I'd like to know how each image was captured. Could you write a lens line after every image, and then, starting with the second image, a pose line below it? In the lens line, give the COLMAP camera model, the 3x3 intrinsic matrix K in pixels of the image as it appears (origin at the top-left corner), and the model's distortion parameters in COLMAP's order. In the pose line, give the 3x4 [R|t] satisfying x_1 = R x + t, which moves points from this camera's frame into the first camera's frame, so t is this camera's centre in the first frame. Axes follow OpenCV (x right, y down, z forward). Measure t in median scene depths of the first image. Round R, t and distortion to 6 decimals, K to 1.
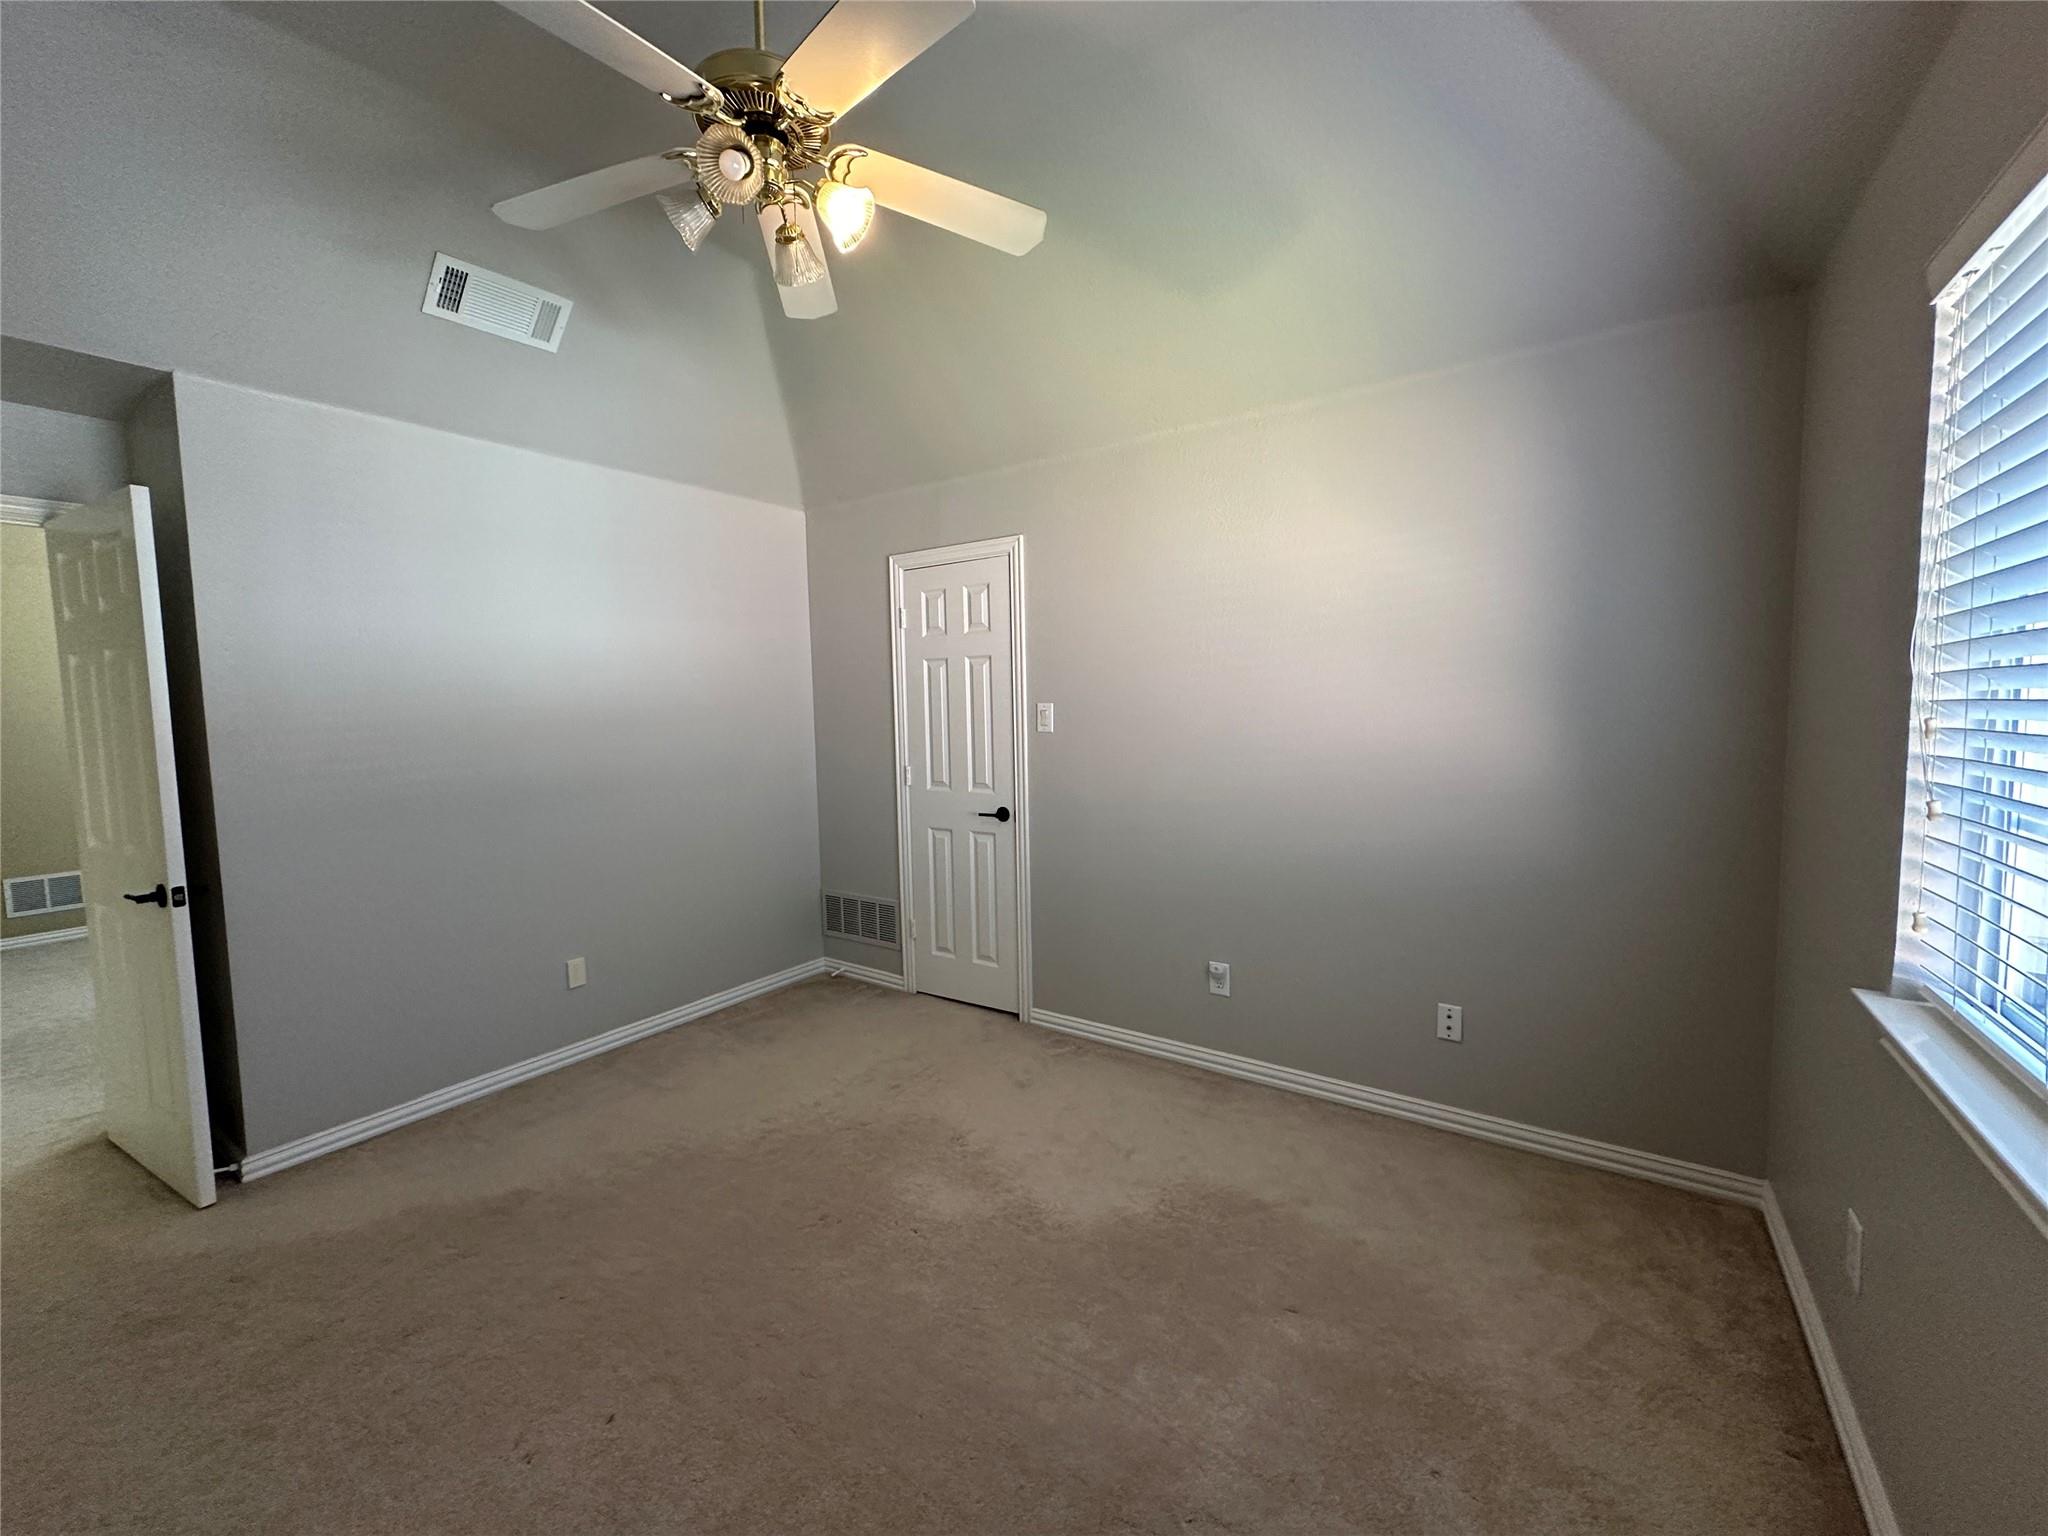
lens RADIAL K [[811.3, 0, 1026.6], [0, 811.3, 765.9], [0, 0, 1]] dist [0.001120, 0.000267]
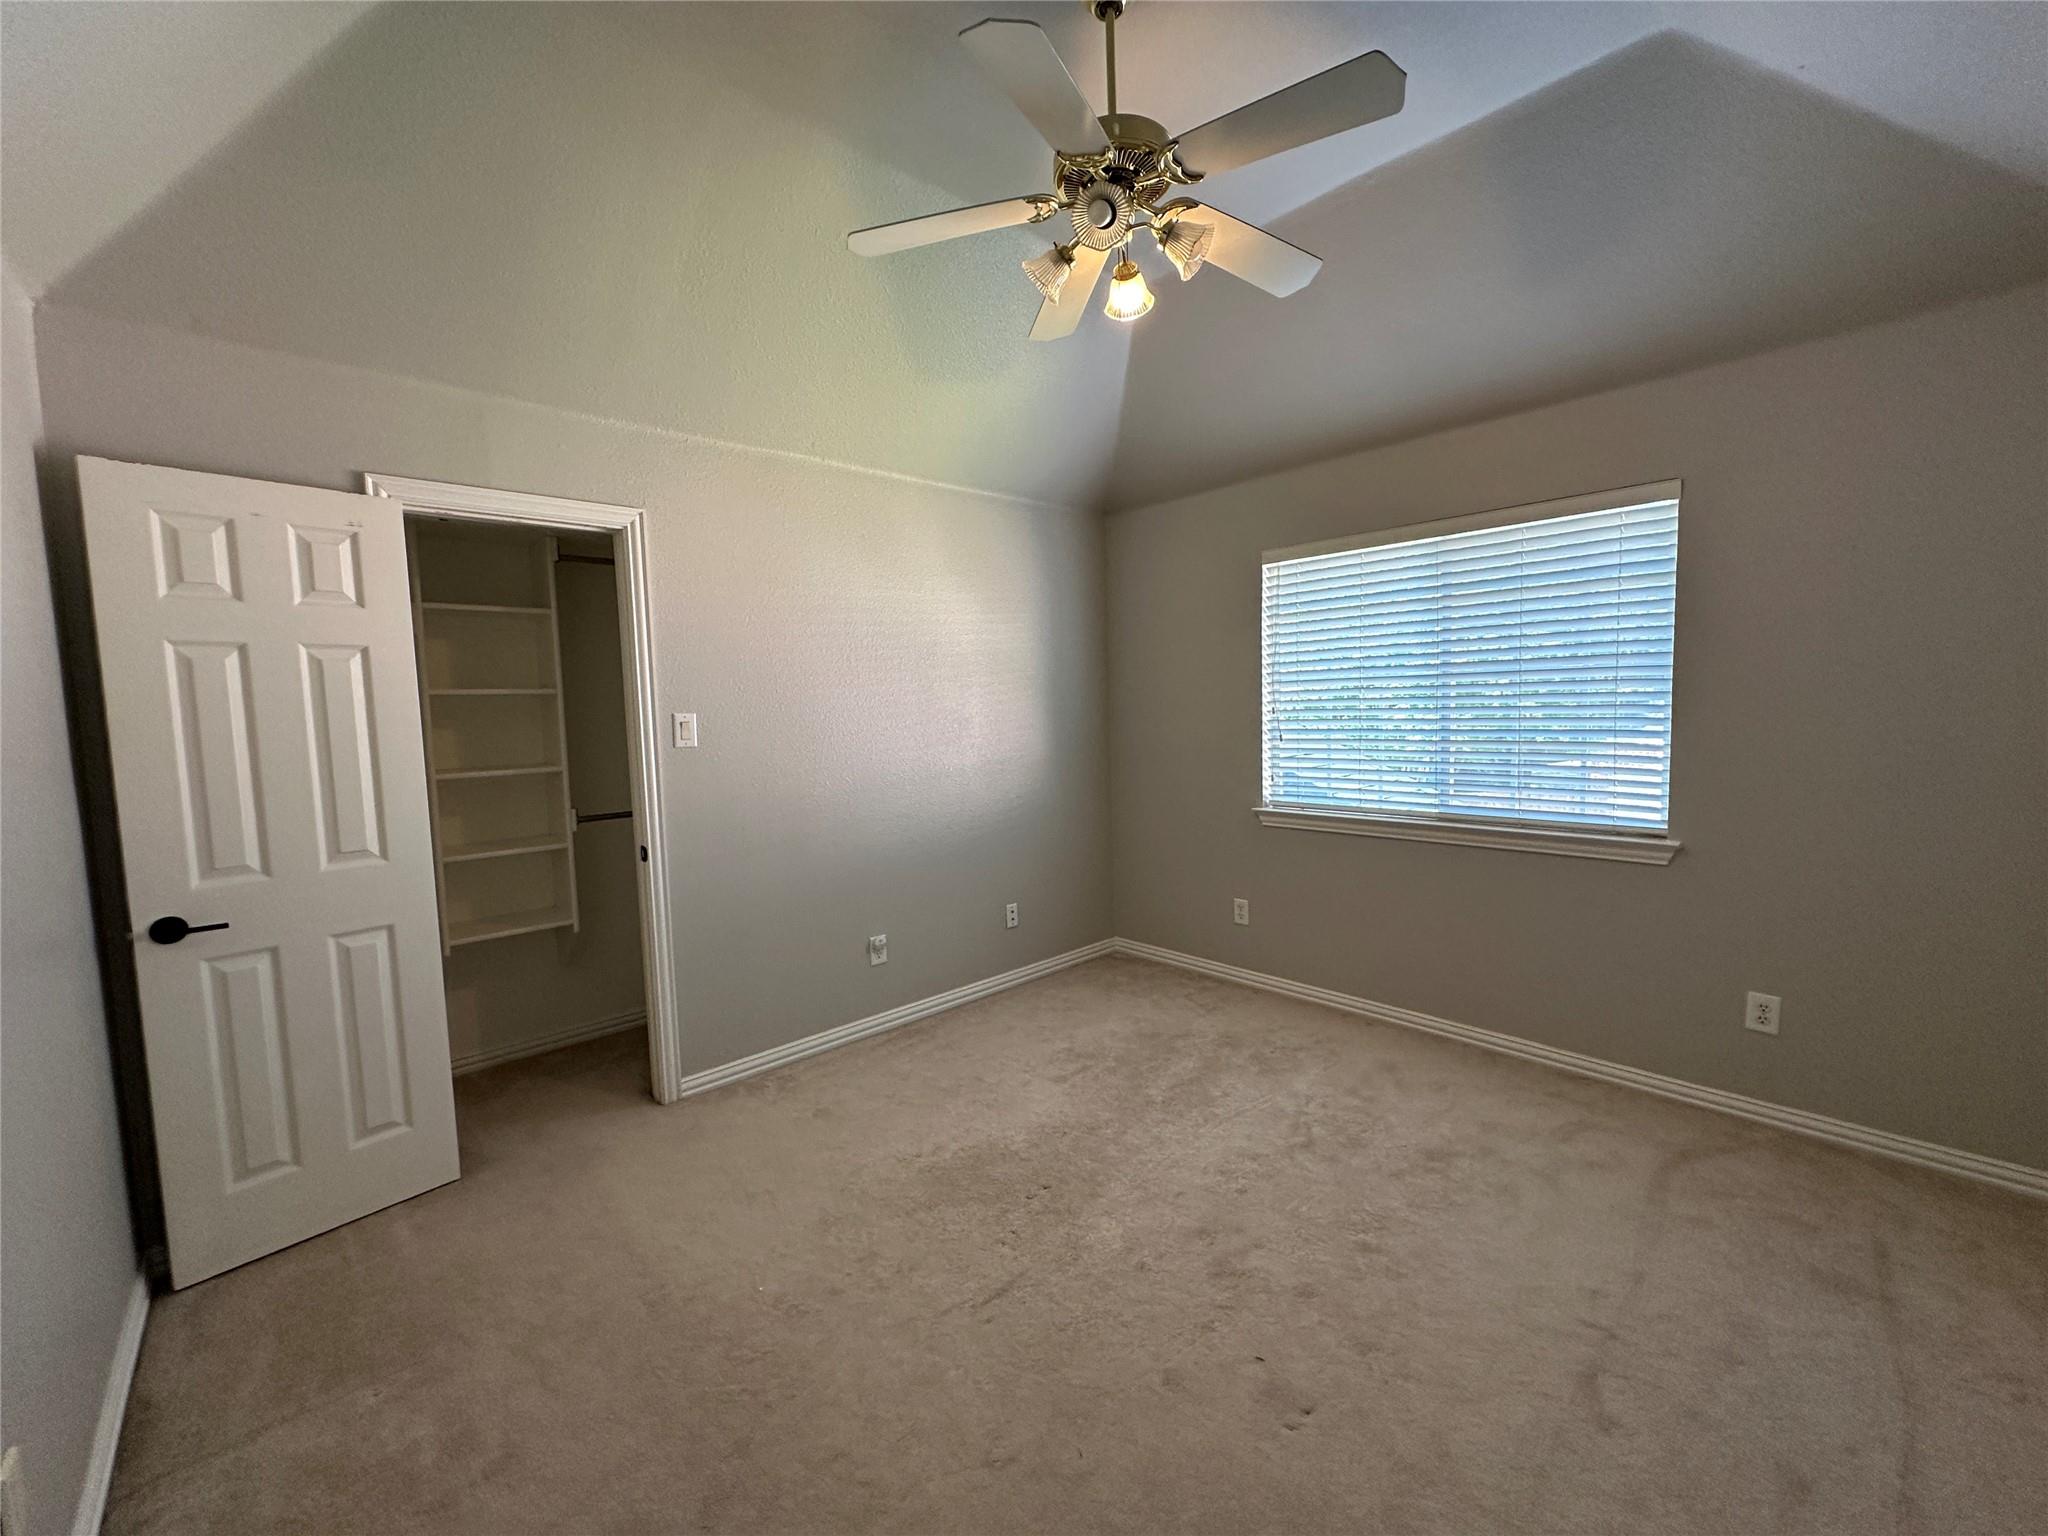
lens RADIAL K [[811.3, 0, 1023.9], [0, 811.3, 763.8], [0, 0, 1]] dist [0.001120, 0.000267]
pose [[0.225701, -0.063058, 0.972154, -0.701645], [0.097454, 0.994359, 0.041873, -0.024114], [-0.969310, 0.085289, 0.230573, 0.439065]]
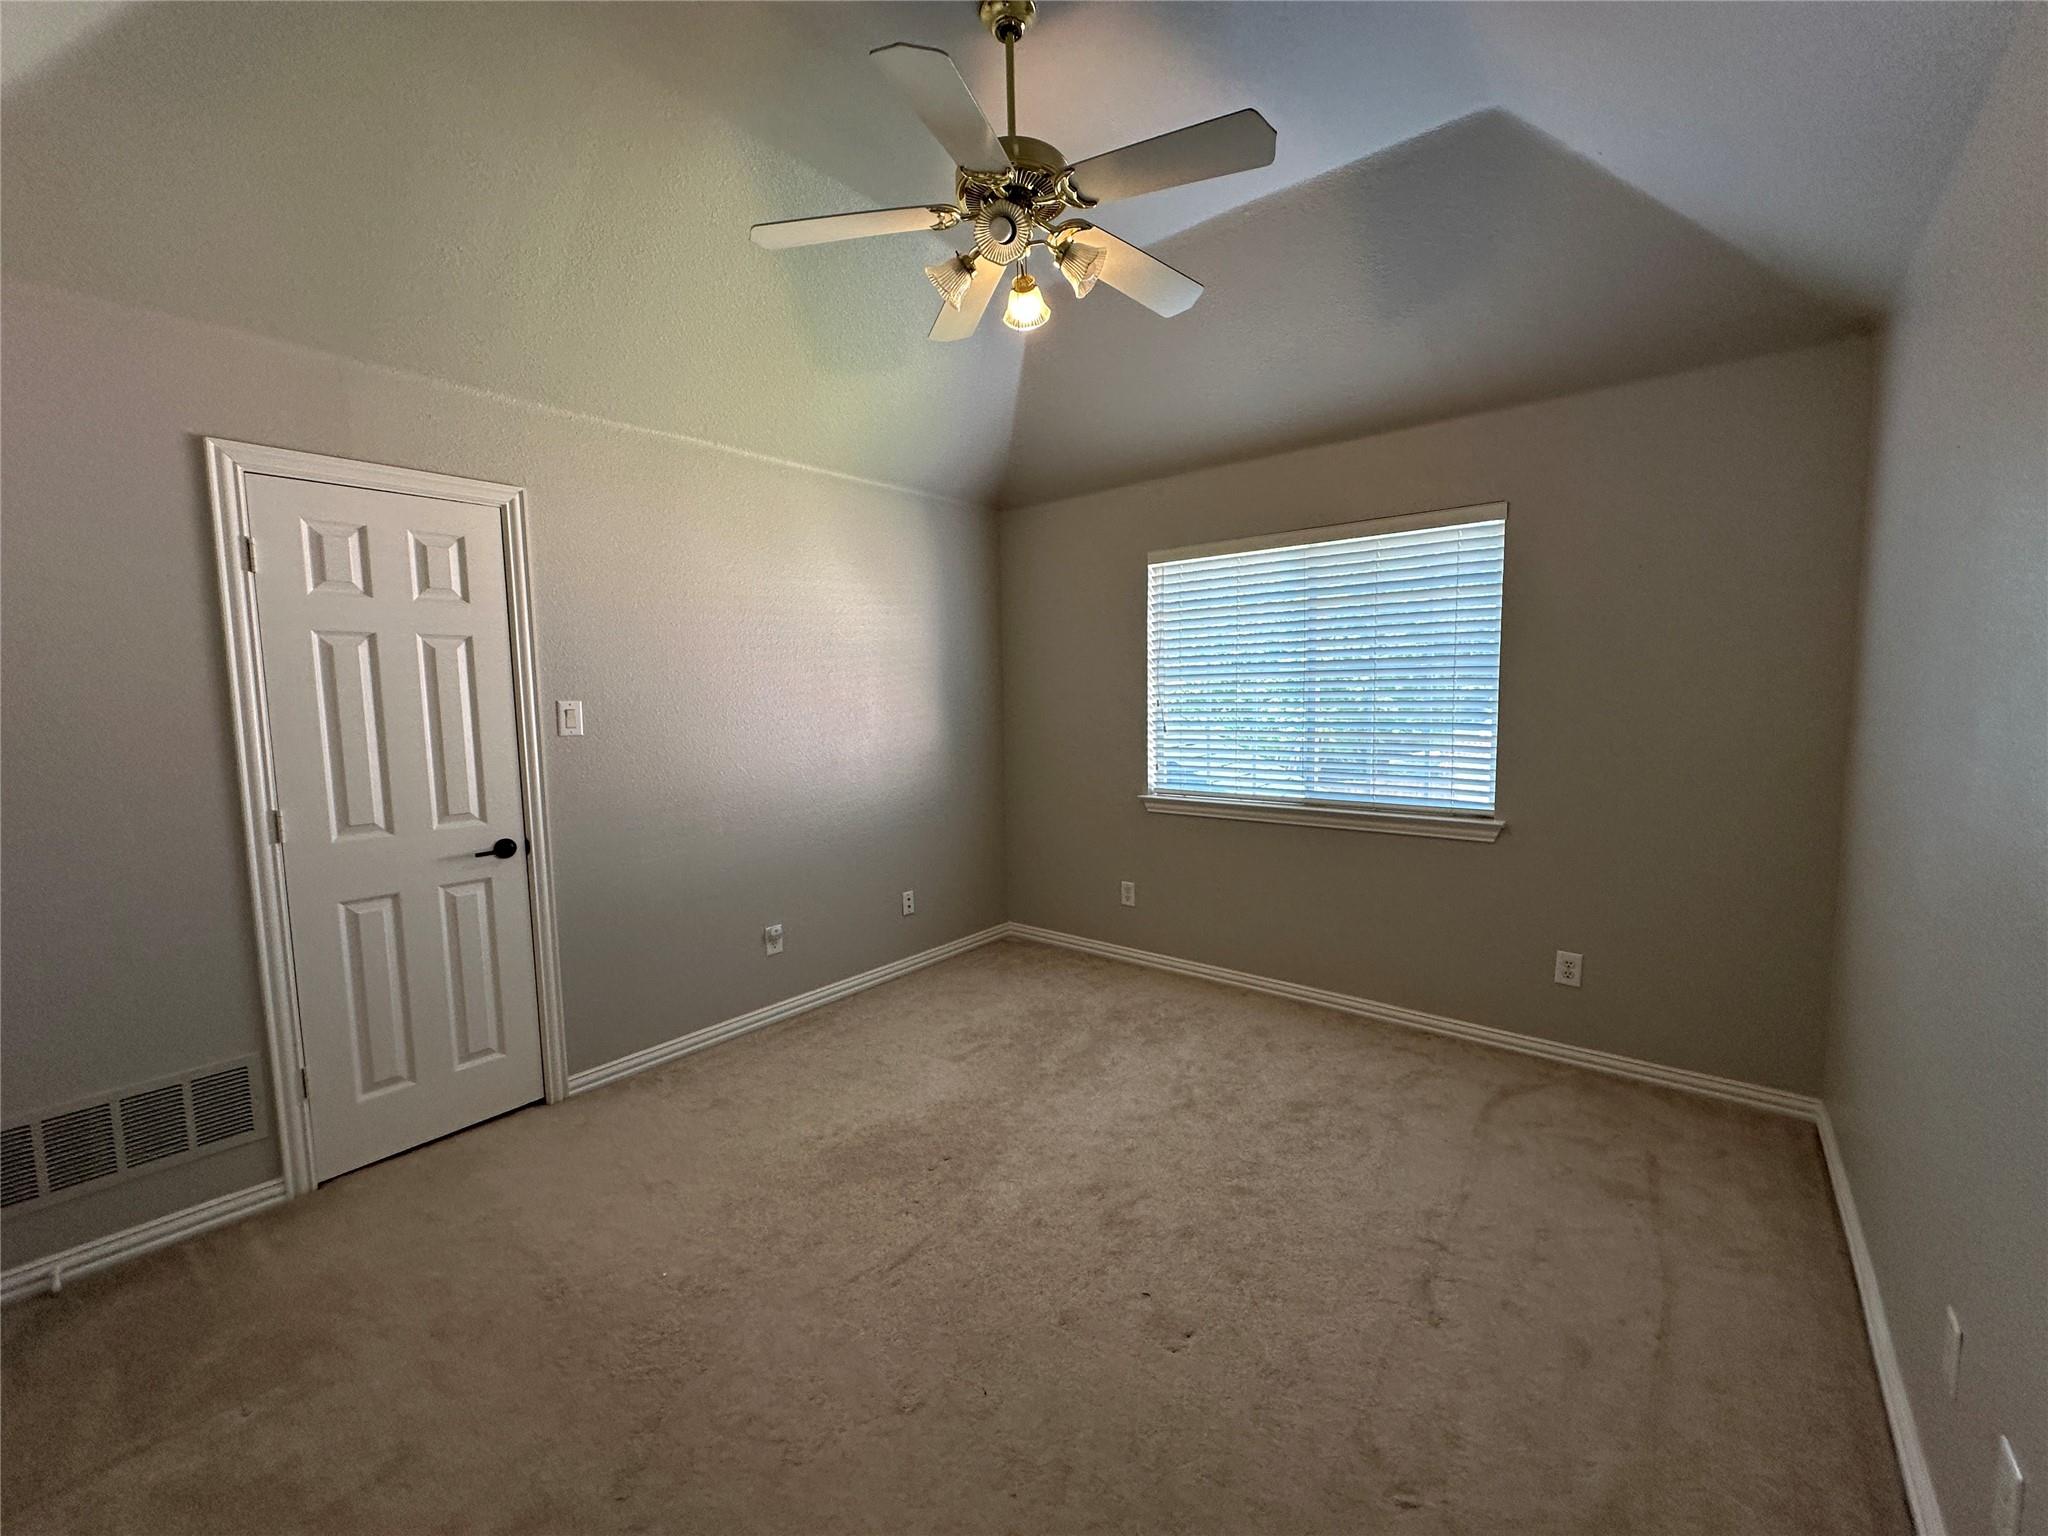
lens RADIAL K [[811.3, 0, 1021.4], [0, 811.3, 762.6], [0, 0, 1]] dist [0.001120, 0.000267]
pose [[0.095163, -0.072996, 0.992782, -0.729626], [0.090968, 0.993773, 0.064349, -0.024701], [-0.991297, 0.084188, 0.101211, 0.442497]]
